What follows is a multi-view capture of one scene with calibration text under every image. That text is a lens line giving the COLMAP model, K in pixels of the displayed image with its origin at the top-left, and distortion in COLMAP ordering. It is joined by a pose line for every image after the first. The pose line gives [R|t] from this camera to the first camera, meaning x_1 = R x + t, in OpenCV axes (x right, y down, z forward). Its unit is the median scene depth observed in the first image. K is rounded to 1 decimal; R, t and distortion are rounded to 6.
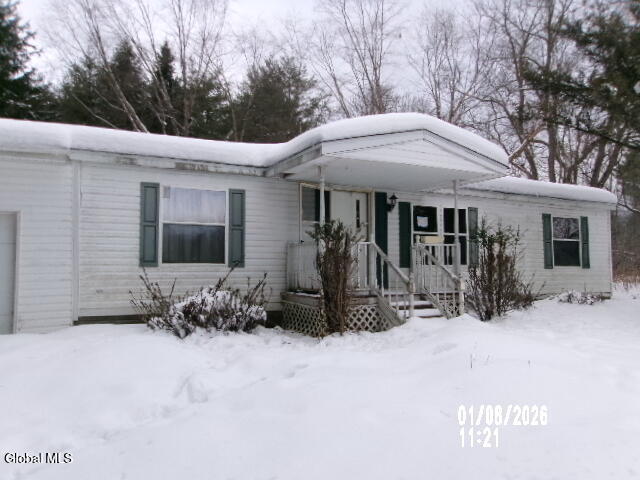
lens RADIAL K [[501.5, 0, 323.1], [0, 501.5, 236.2], [0, 0, 1]] dist [-0.046315, 0.072162]
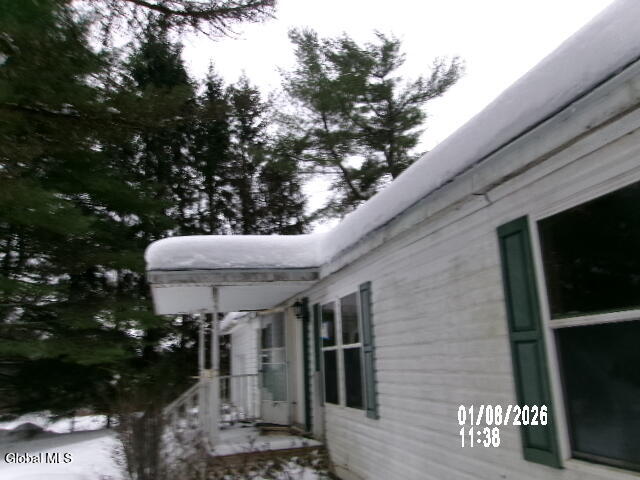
lens RADIAL K [[501.5, 0, 323.1], [0, 501.5, 236.2], [0, 0, 1]] dist [-0.046315, 0.072162]
pose [[-0.189631, -0.236401, -0.952971, 0.842546], [0.099664, 0.960935, -0.258209, 0.018604], [0.976784, -0.143941, -0.158662, 1.154763]]
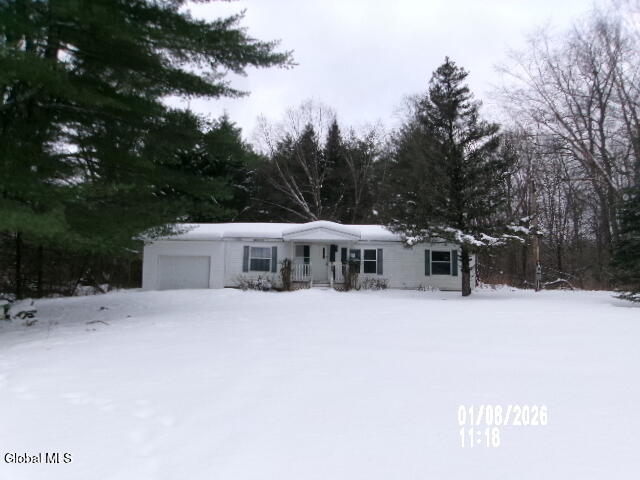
lens RADIAL K [[501.5, 0, 323.1], [0, 501.5, 236.2], [0, 0, 1]] dist [-0.046315, 0.072162]
pose [[0.900171, -0.020799, -0.435039, 1.185273], [0.009182, 0.999543, -0.028788, -0.056317], [0.435439, 0.021919, 0.899951, -1.335696]]
